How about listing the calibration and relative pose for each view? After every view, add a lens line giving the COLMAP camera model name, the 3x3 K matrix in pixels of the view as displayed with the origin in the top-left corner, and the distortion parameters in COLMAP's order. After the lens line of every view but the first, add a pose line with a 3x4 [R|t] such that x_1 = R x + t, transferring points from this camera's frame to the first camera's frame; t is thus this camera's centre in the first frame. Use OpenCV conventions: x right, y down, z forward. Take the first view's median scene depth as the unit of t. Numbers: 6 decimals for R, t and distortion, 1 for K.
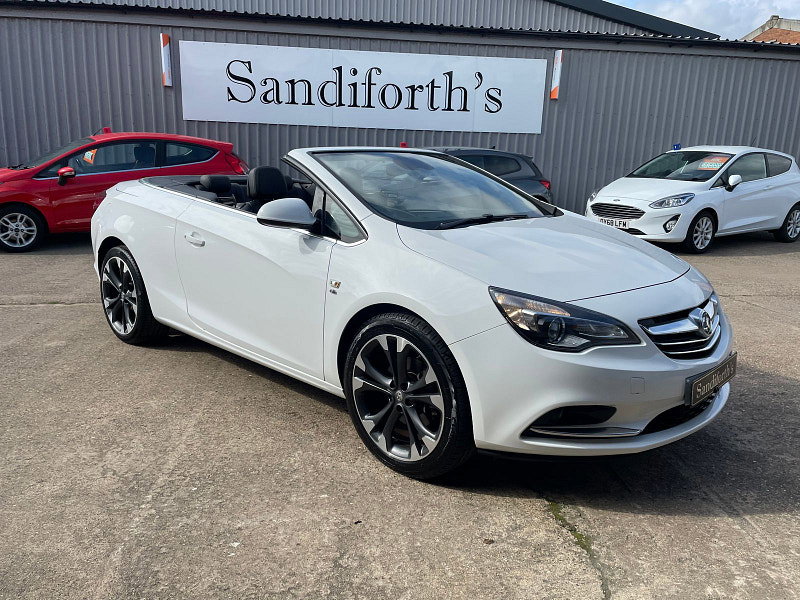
lens RADIAL K [[640.9, 0, 403.6], [0, 640.9, 298.0], [0, 0, 1]] dist [0.090221, -0.119981]
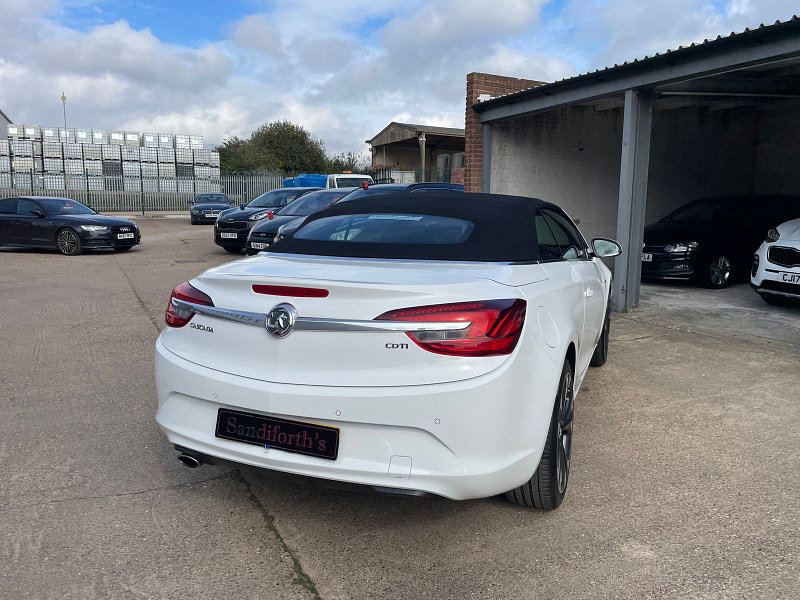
lens RADIAL K [[601.7, 0, 404.0], [0, 601.7, 299.7], [0, 0, 1]] dist [0.085022, -0.110194]
pose [[-0.364960, -0.164987, 0.916288, -0.409230], [0.192354, 0.949577, 0.247596, -0.139895], [-0.910936, 0.266614, -0.314821, 0.580586]]
